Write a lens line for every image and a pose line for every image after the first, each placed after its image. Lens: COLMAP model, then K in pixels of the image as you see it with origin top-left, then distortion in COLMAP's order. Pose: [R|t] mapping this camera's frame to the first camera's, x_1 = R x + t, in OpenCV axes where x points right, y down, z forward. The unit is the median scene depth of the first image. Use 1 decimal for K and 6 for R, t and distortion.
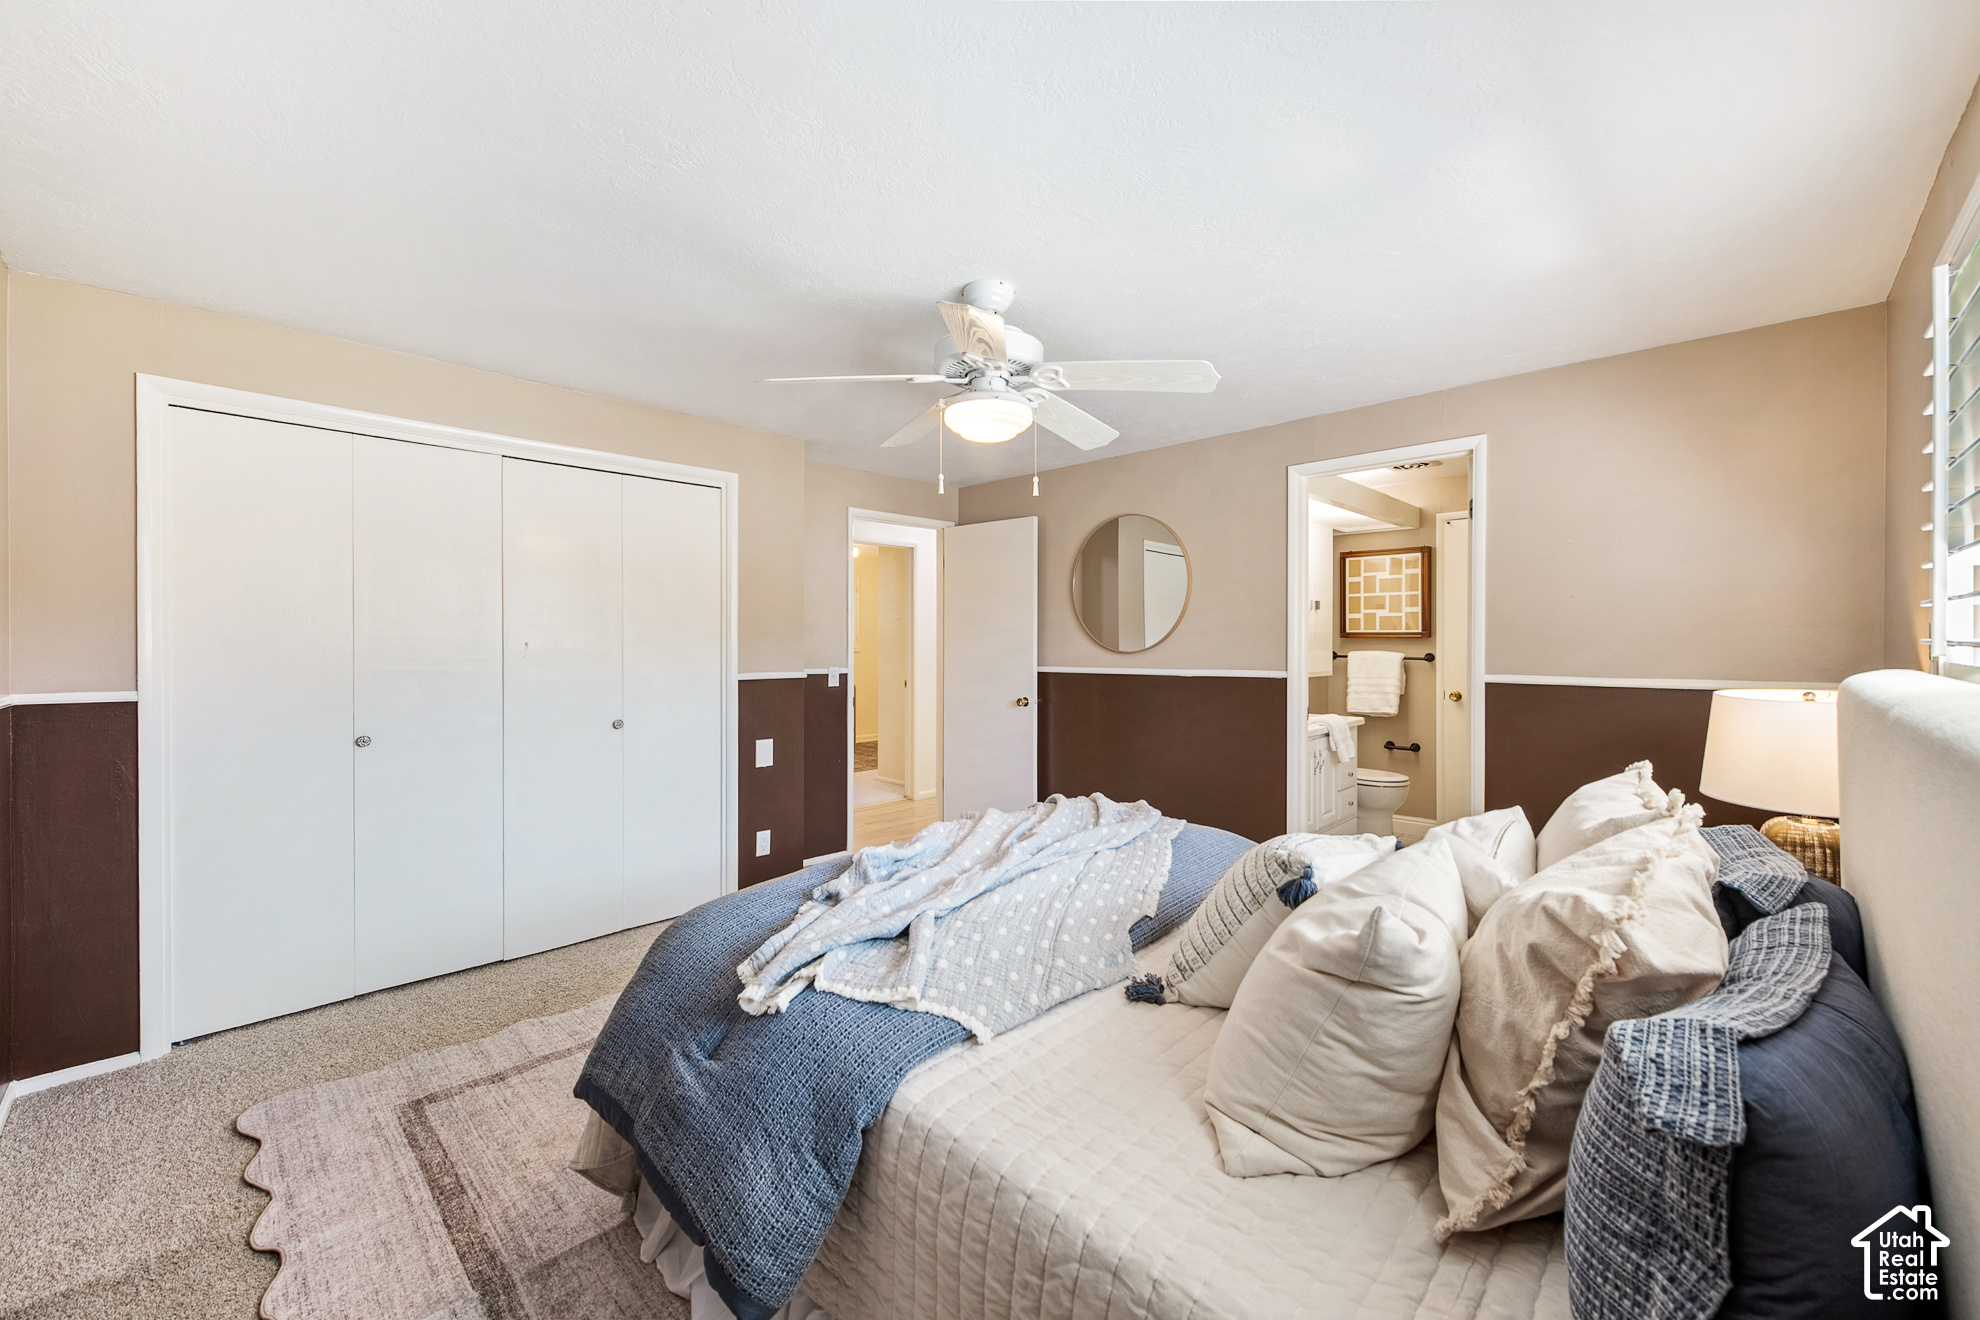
lens RADIAL K [[778.6, 0, 987.4], [0, 778.6, 651.9], [0, 0, 1]] dist [0.009307, -0.000180]
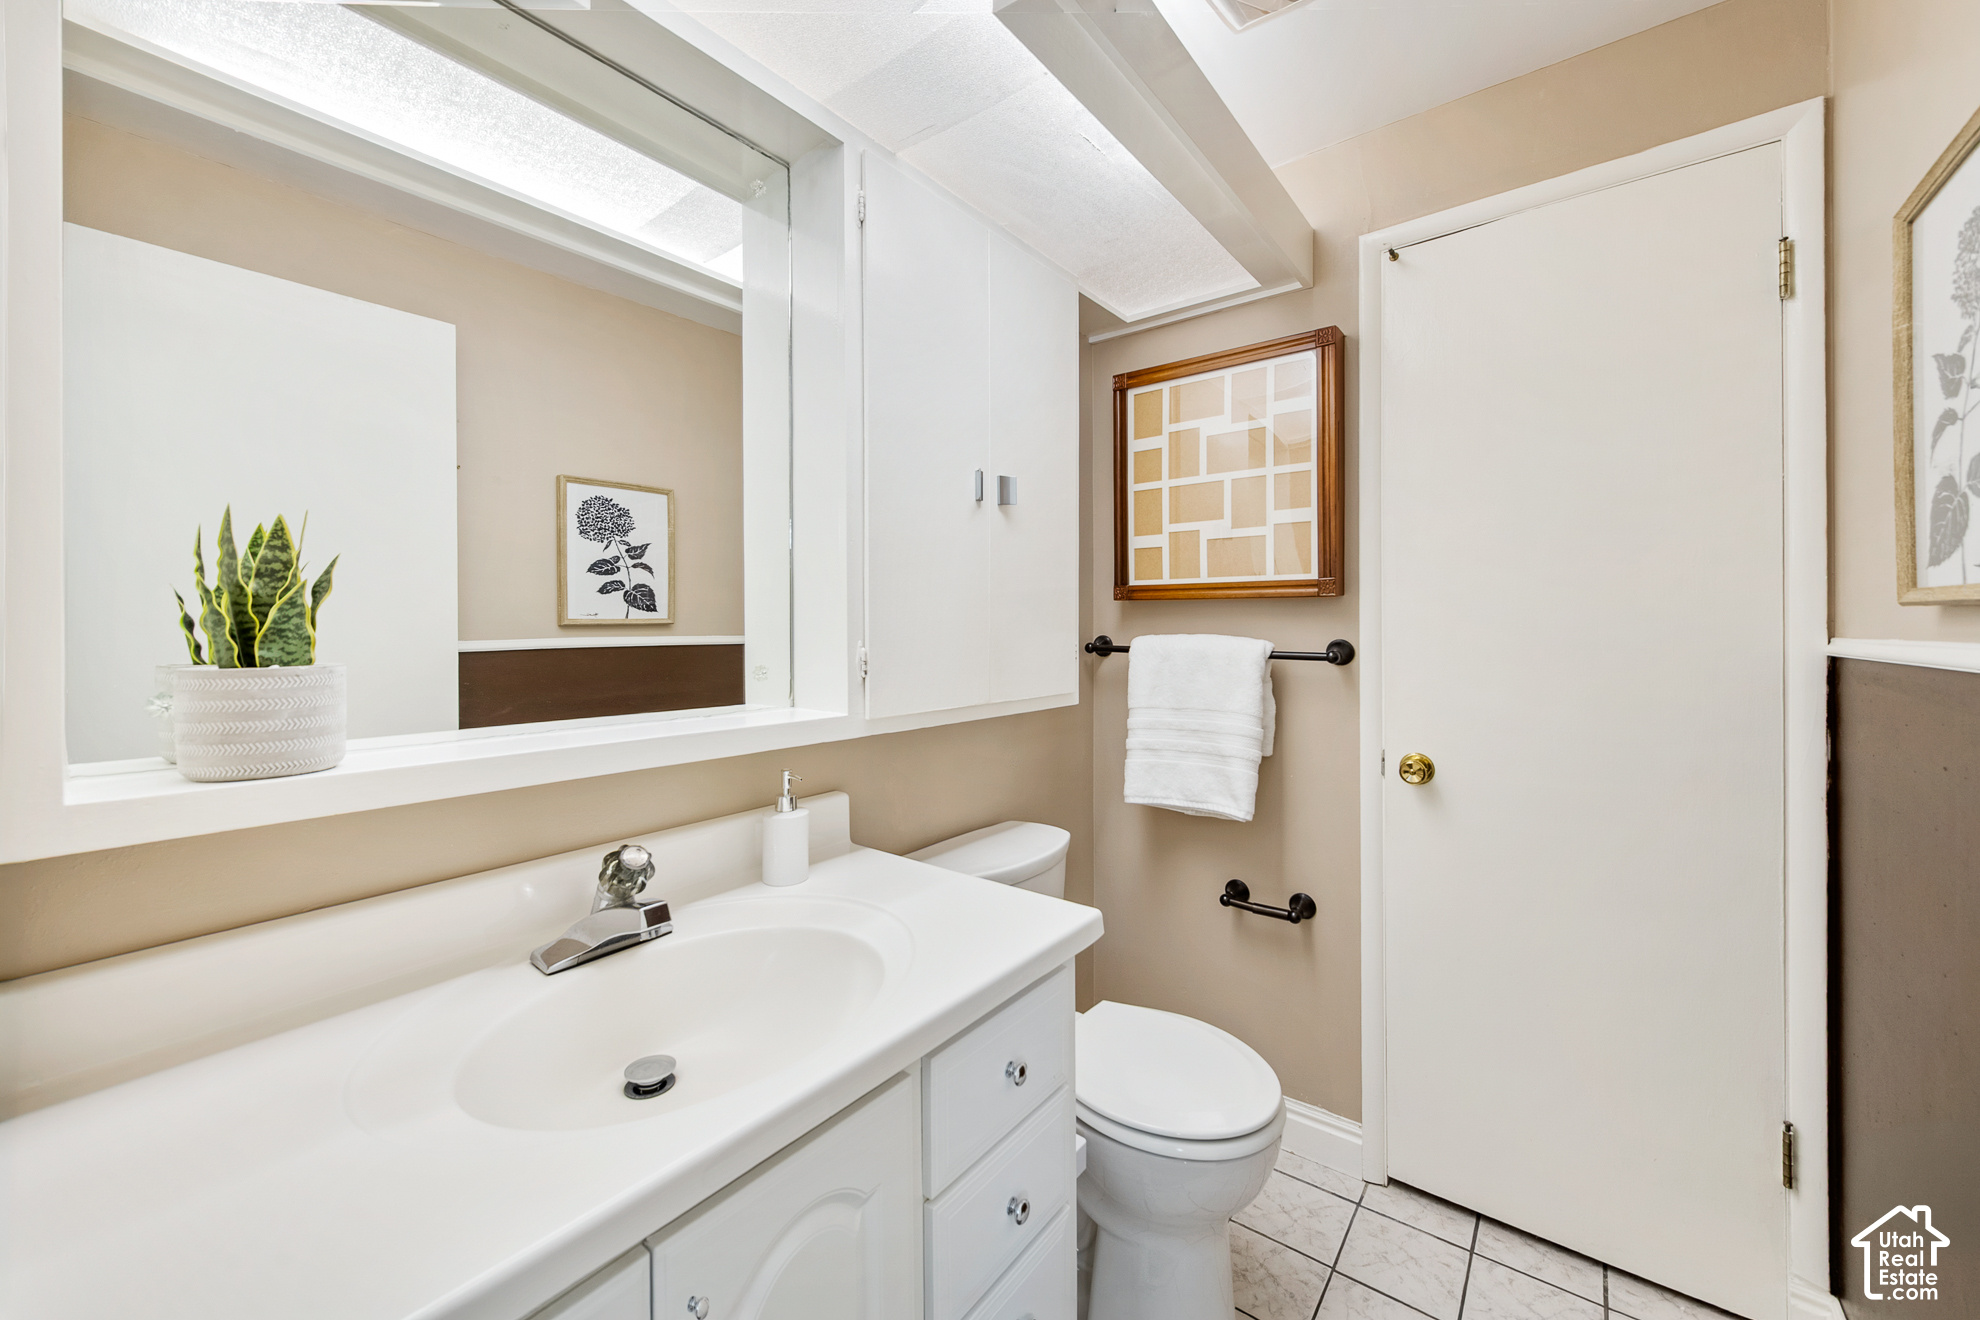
lens RADIAL K [[778.6, 0, 990.2], [0, 778.6, 642.6], [0, 0, 1]] dist [0.009307, -0.000180]
pose [[0.991394, -0.003140, 0.130877, 0.360552], [0.002768, 0.999992, 0.003028, 0.001228], [-0.130886, -0.002640, 0.991394, 0.665290]]
